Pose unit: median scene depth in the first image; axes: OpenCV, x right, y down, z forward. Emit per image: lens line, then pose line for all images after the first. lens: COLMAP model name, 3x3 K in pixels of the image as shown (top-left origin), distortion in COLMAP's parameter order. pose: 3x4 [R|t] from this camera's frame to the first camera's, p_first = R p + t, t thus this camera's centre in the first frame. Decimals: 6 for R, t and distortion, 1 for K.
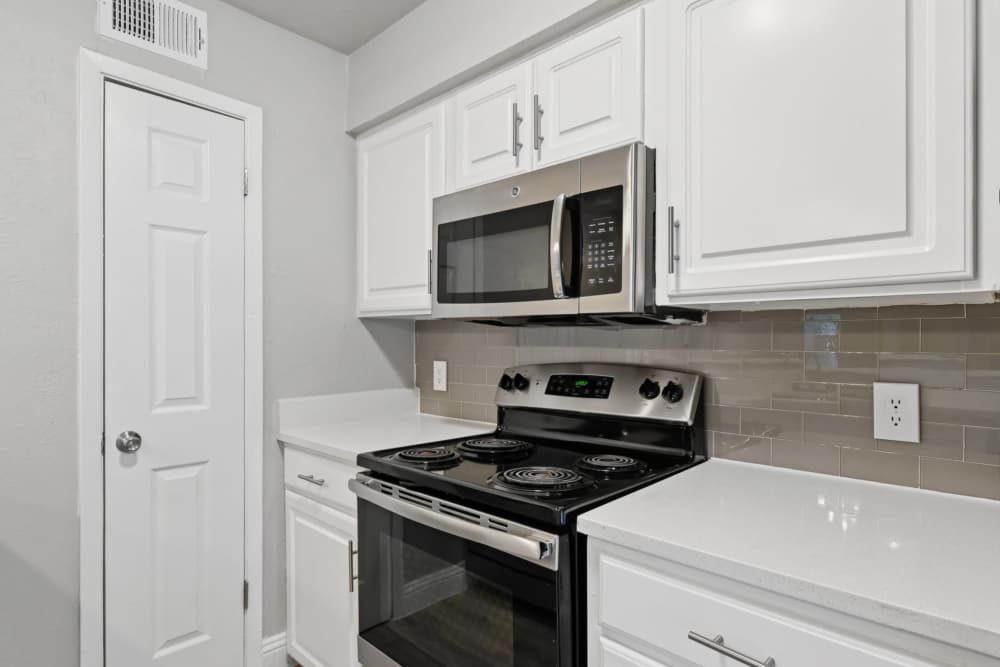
lens RADIAL K [[516.4, 0, 504.8], [0, 516.4, 339.1], [0, 0, 1]] dist [0.001593, -0.000621]
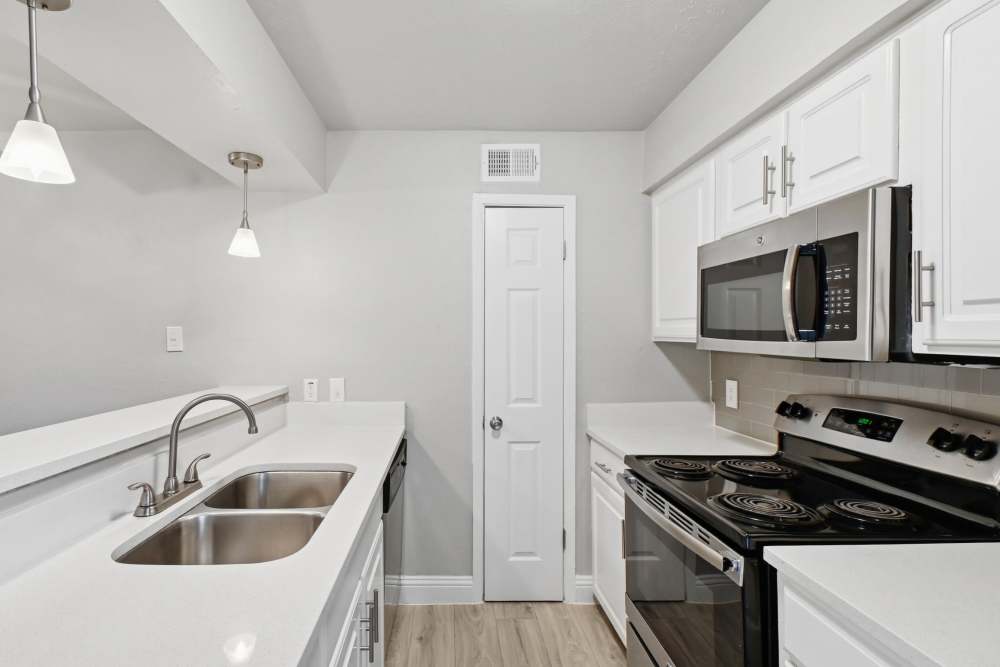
lens RADIAL K [[472.0, 0, 483.0], [0, 472.0, 333.7], [0, 0, 1]] dist [0.003039, 0.000563]
pose [[0.729407, 0.000476, -0.684079, 0.257432], [-0.001969, 0.999997, -0.001404, -0.079874], [0.684077, 0.002371, 0.729406, -0.120808]]
